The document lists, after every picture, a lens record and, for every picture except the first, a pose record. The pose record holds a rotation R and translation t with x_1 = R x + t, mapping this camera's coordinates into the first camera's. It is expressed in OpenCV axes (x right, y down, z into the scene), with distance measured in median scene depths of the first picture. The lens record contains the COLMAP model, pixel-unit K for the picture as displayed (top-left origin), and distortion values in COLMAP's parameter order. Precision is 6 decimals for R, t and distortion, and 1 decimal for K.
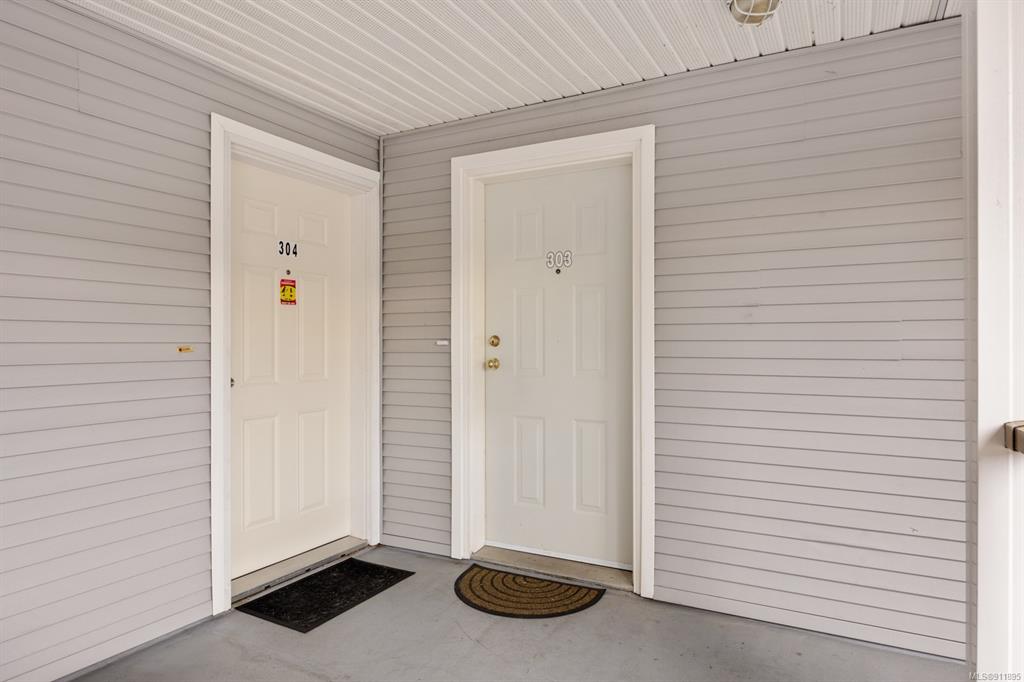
lens RADIAL K [[617.4, 0, 511.7], [0, 617.4, 347.7], [0, 0, 1]] dist [-0.007154, -0.000005]
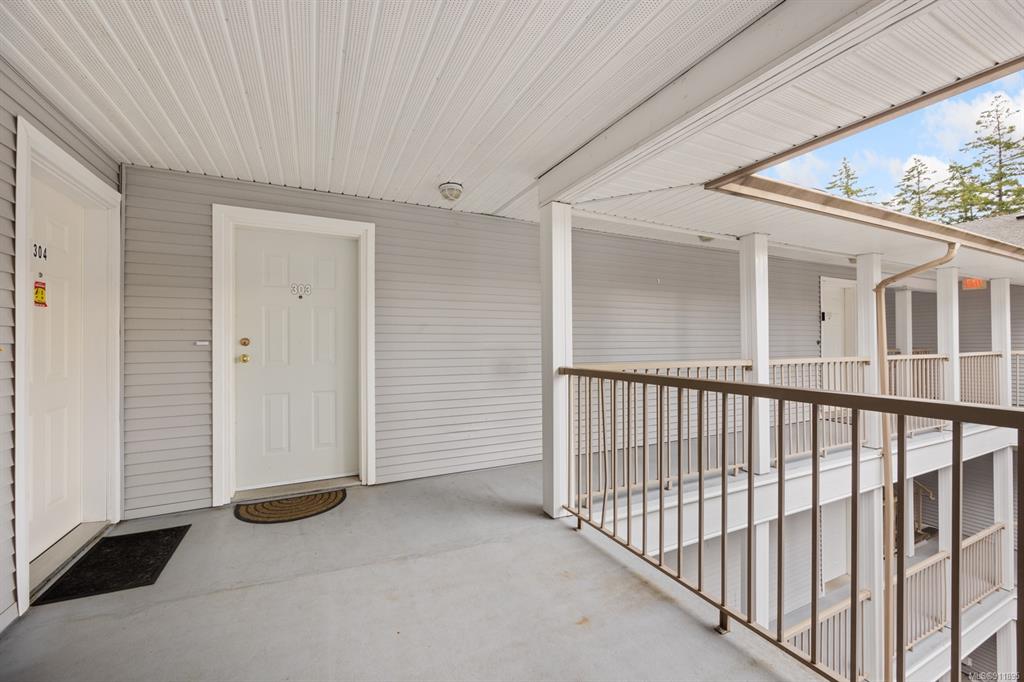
lens RADIAL K [[418.3, 0, 514.6], [0, 418.3, 338.8], [0, 0, 1]] dist [-0.002984, -0.000508]
pose [[0.575370, 0.007621, 0.817858, -0.471699], [0.006031, 0.999890, -0.013559, -0.001610], [-0.817871, 0.012734, 0.575261, -0.042655]]
